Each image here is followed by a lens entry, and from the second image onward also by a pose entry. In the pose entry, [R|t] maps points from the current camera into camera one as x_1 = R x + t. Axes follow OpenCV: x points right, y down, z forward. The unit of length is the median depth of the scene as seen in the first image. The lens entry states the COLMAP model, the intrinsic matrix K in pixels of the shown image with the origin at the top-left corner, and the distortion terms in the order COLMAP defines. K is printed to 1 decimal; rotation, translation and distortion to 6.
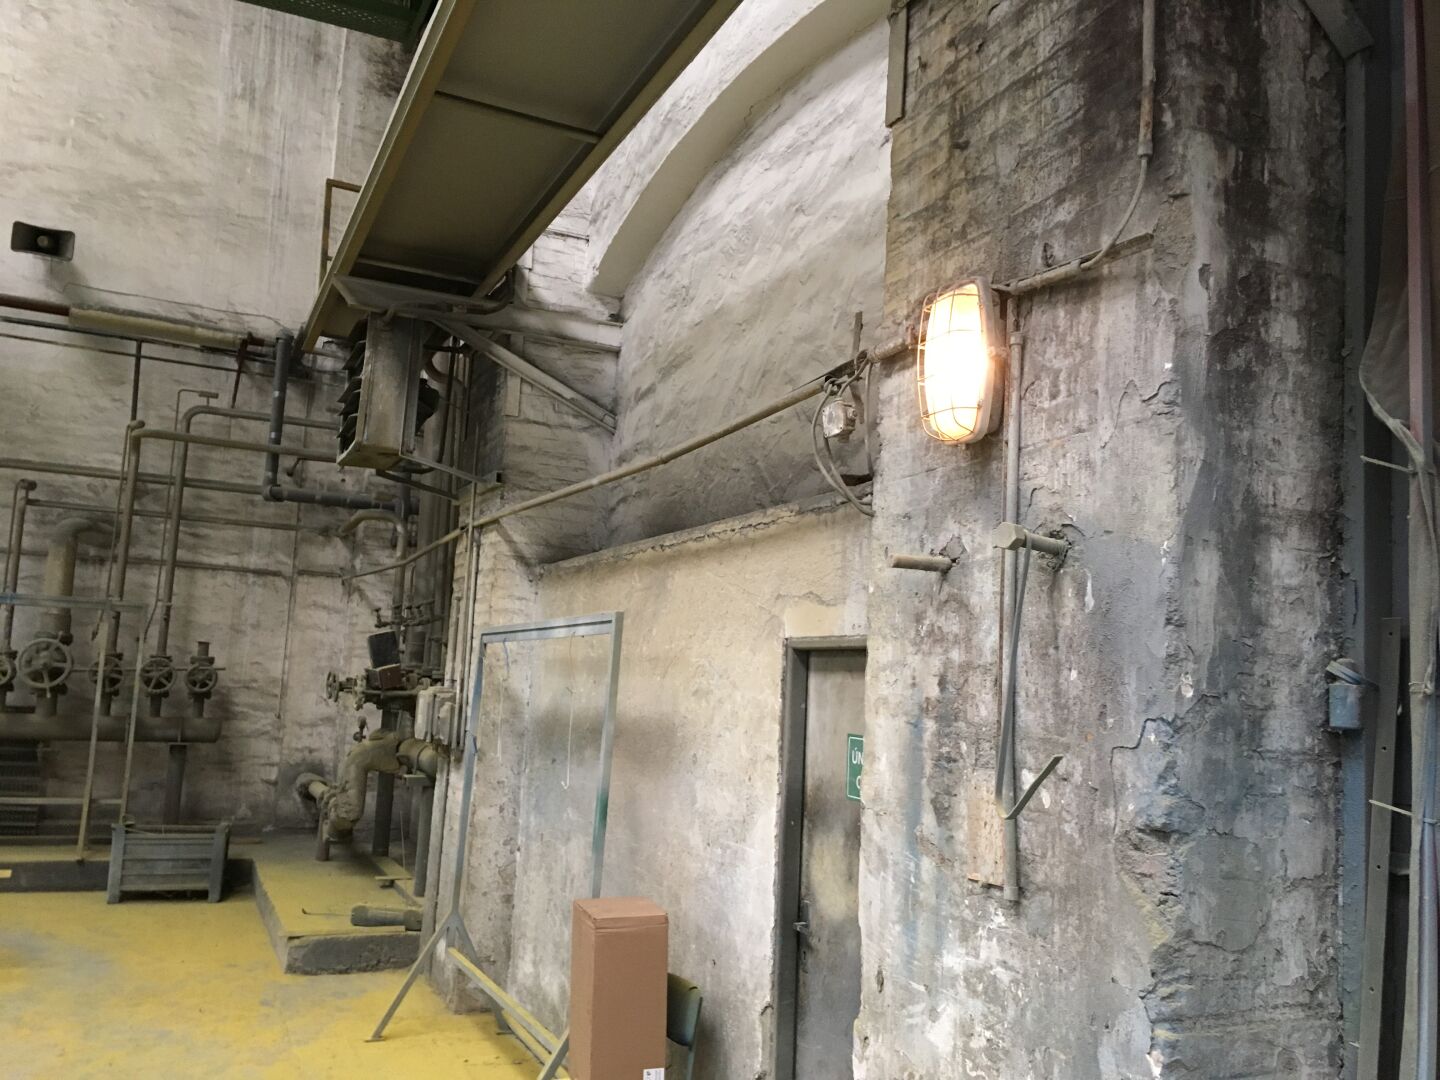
lens RADIAL K [[1202.9, 0, 720.0], [0, 1202.9, 540.0], [0, 0, 1]] dist [0.121886, -0.179813]
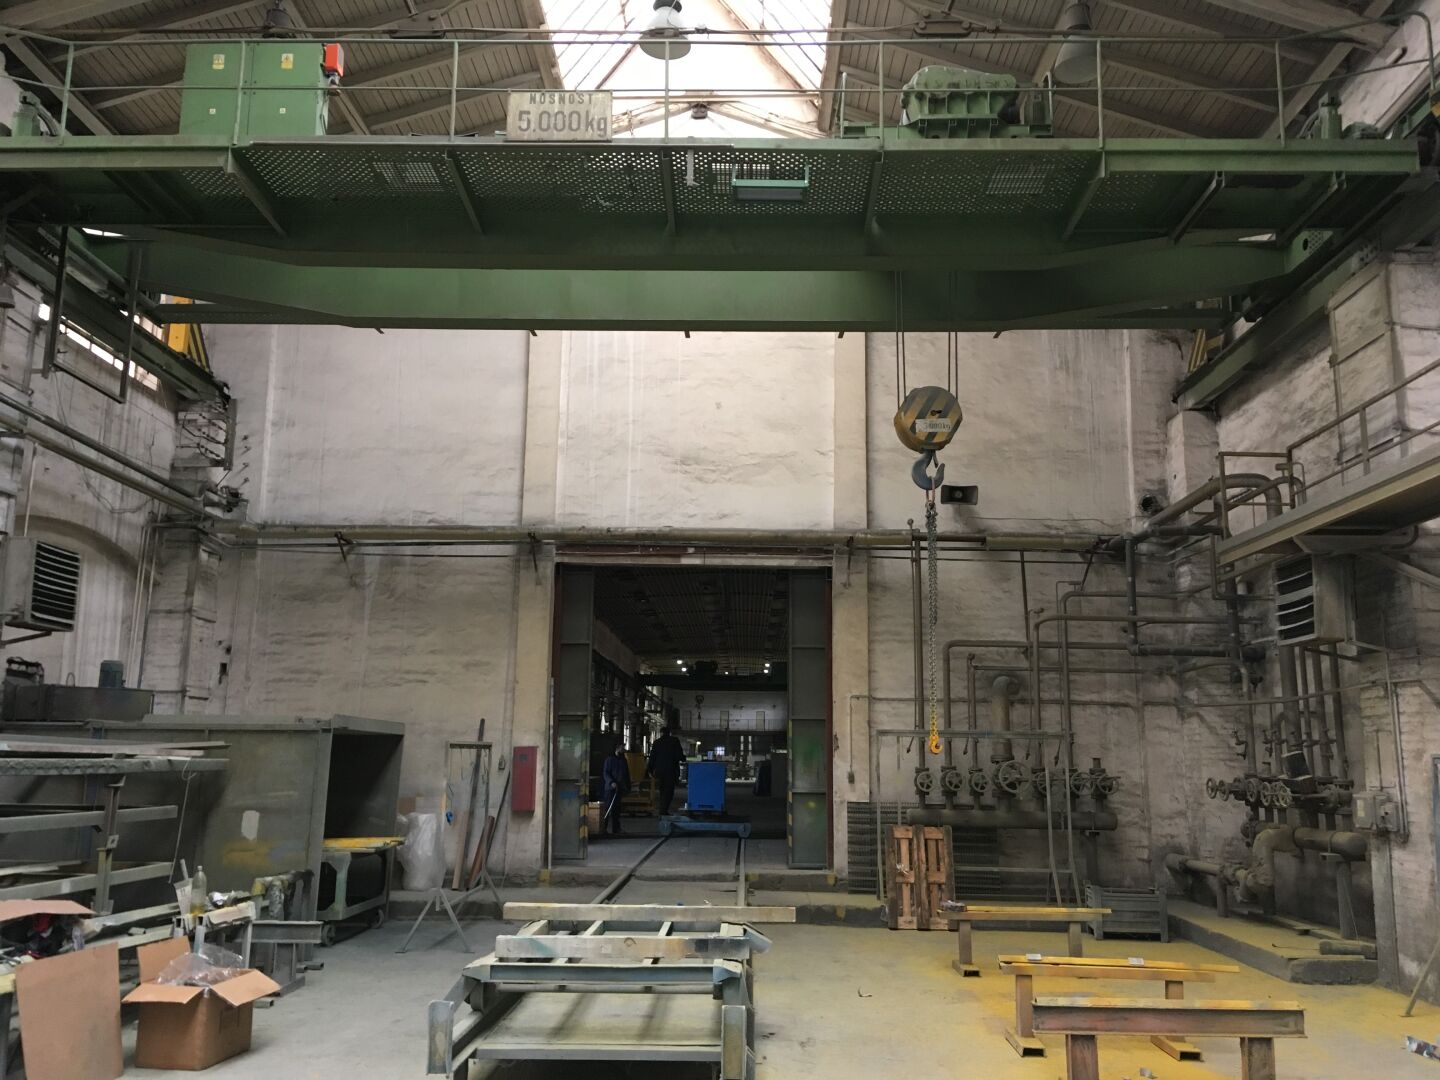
lens RADIAL K [[1202.9, 0, 720.0], [0, 1202.9, 540.0], [0, 0, 1]] dist [0.121886, -0.179813]
pose [[0.899707, -0.112274, -0.421808, -0.181045], [0.082159, 0.992640, -0.088969, -0.074169], [0.428692, 0.045391, 0.902310, -0.451970]]
